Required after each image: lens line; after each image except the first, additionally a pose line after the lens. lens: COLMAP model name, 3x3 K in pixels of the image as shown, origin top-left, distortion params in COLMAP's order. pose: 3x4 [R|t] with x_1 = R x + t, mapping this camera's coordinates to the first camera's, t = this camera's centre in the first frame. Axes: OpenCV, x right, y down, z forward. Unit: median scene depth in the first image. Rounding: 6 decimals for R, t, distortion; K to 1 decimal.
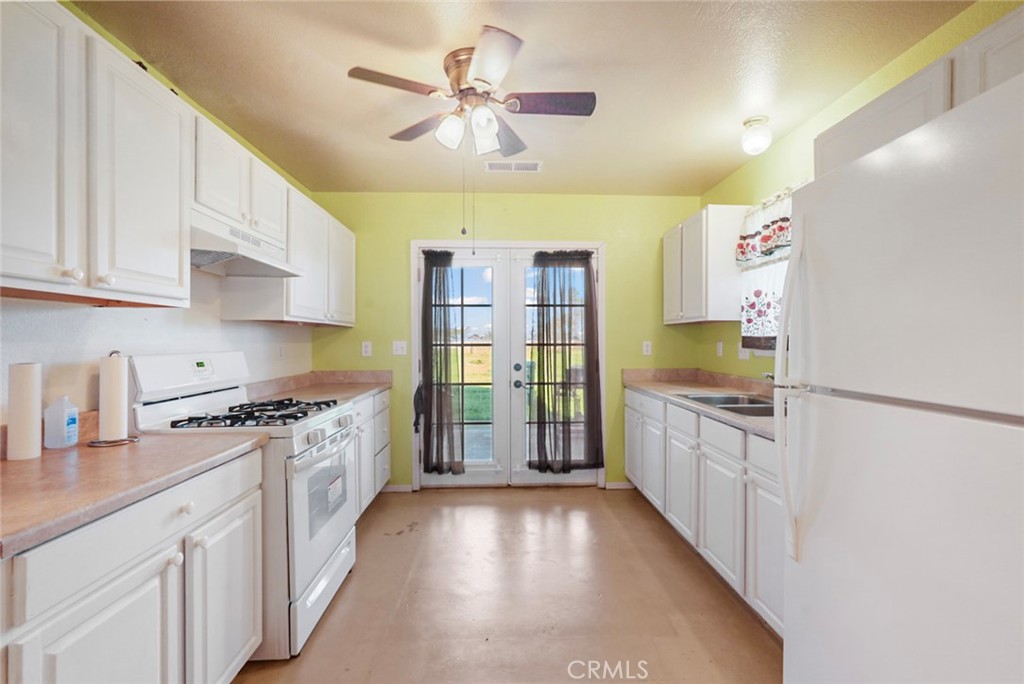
lens RADIAL K [[453.7, 0, 510.9], [0, 453.7, 340.3], [0, 0, 1]] dist [-0.005025, 0.001979]
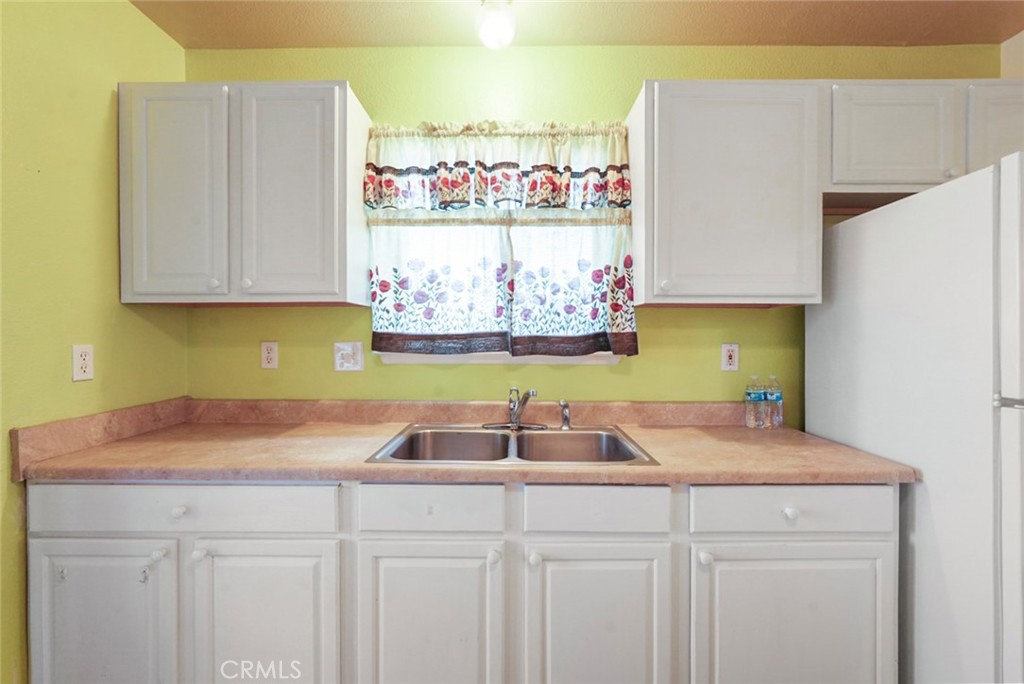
lens RADIAL K [[453.7, 0, 511.0], [0, 453.7, 338.3], [0, 0, 1]] dist [-0.005025, 0.001979]
pose [[0.053076, -0.001719, 0.998589, -0.079583], [0.005432, 0.999984, 0.001433, -0.001247], [-0.998576, 0.005349, 0.053084, 0.813244]]
